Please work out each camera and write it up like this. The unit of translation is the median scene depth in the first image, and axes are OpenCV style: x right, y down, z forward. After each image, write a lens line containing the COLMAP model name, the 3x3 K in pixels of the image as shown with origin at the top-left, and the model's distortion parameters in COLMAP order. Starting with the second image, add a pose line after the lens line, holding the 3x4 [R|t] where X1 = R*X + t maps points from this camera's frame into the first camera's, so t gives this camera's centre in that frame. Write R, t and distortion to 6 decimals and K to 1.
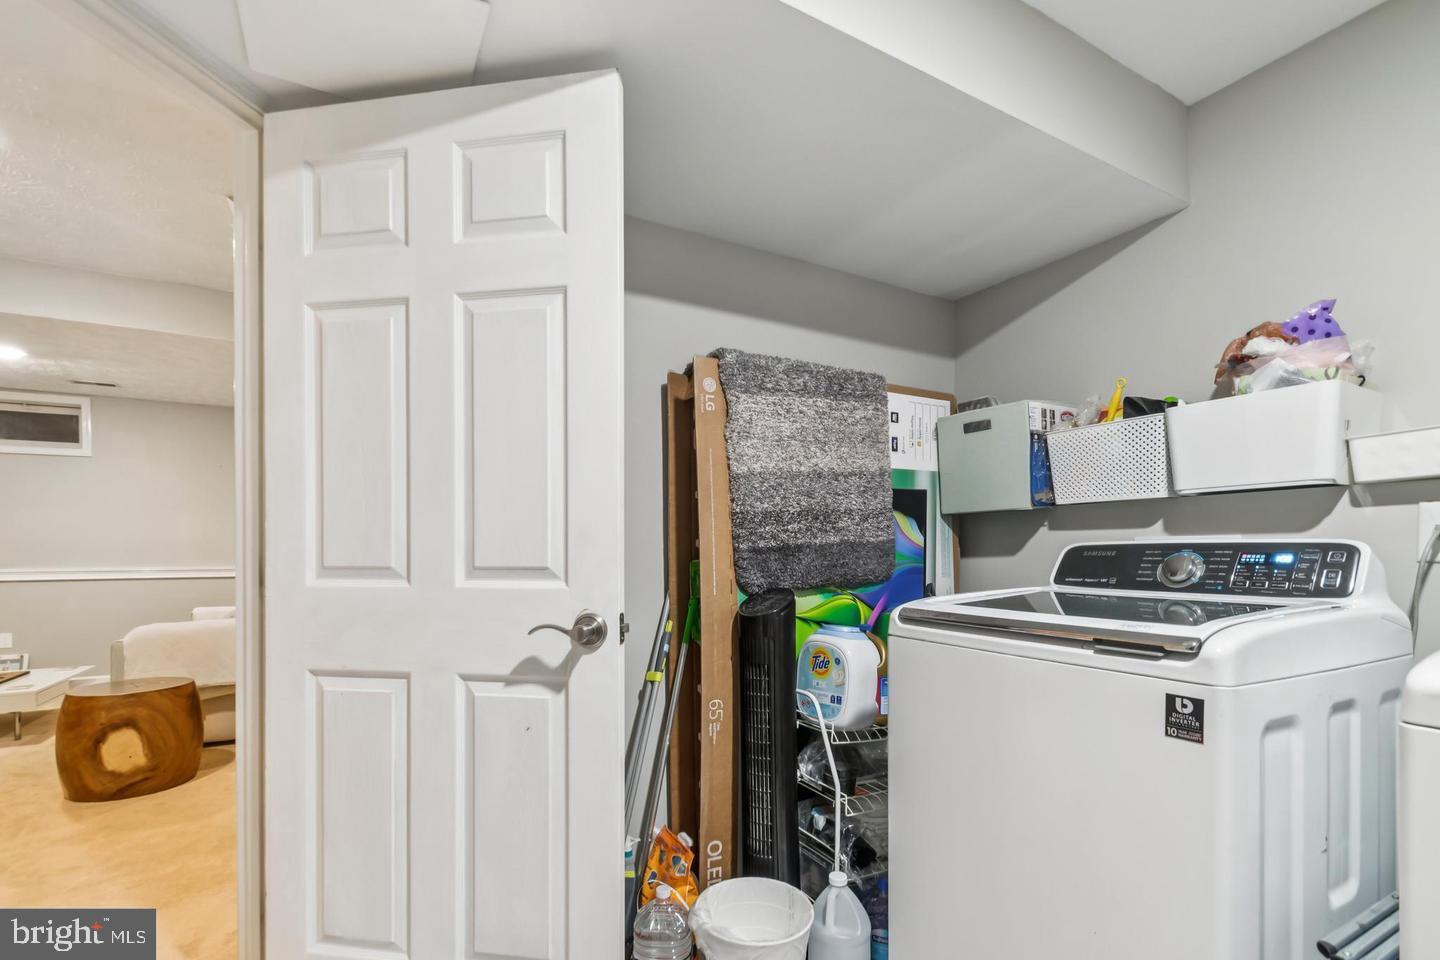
lens RADIAL K [[659.6, 0, 710.6], [0, 659.6, 491.1], [0, 0, 1]] dist [-0.000985, -0.000750]
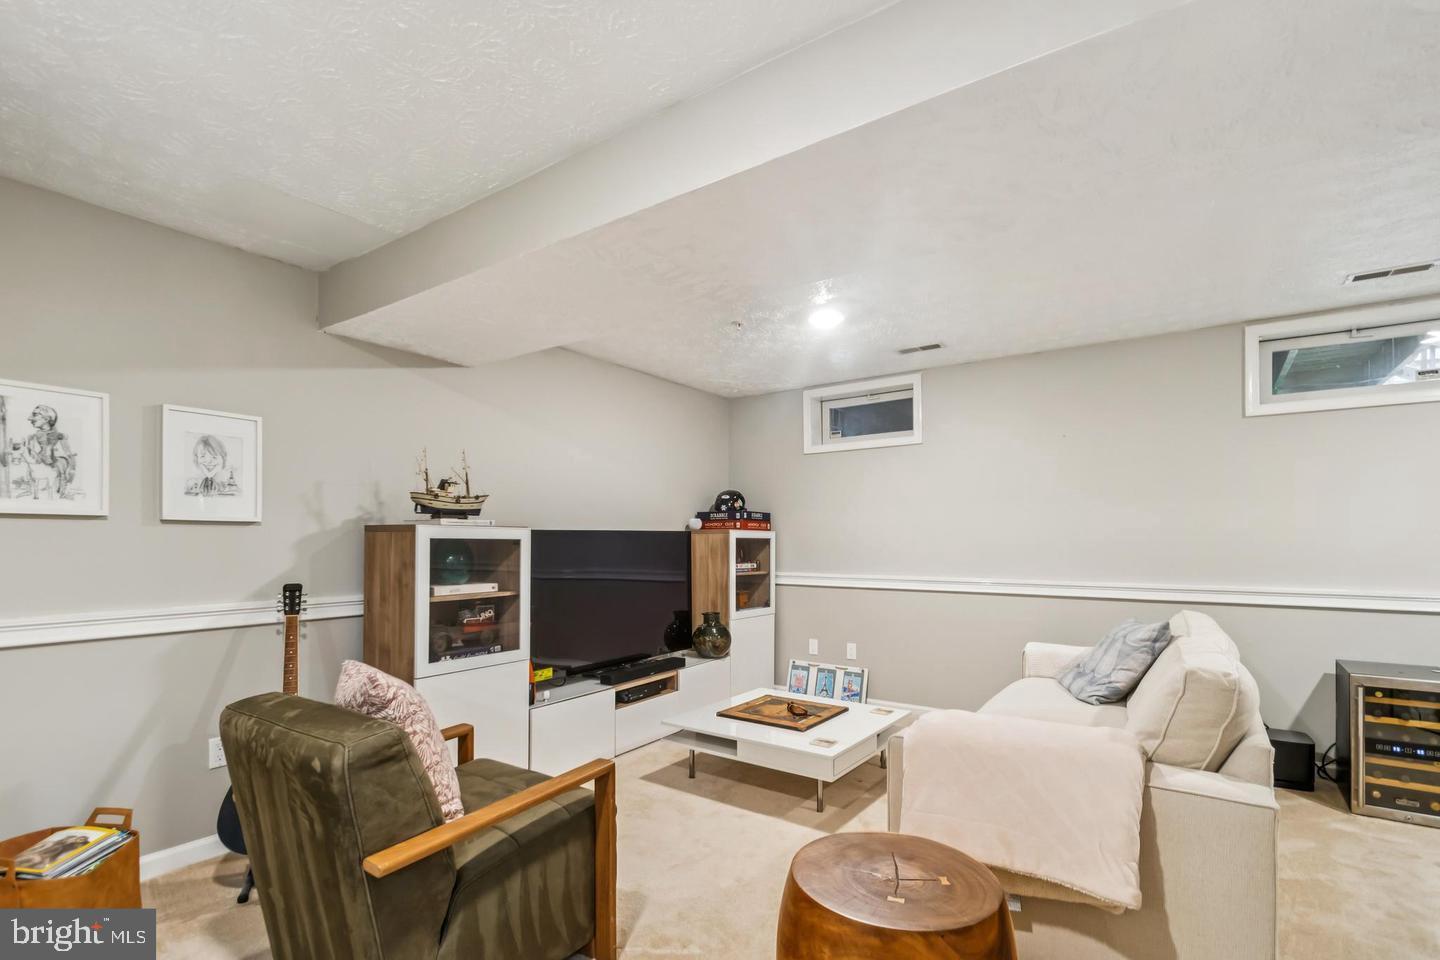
lens RADIAL K [[659.6, 0, 710.6], [0, 659.6, 491.1], [0, 0, 1]] dist [-0.000985, -0.000750]
pose [[0.418502, 0.000407, -0.908216, -0.301006], [0.003061, 0.999994, 0.001858, 0.003778], [0.908211, -0.003558, 0.418498, 0.414790]]
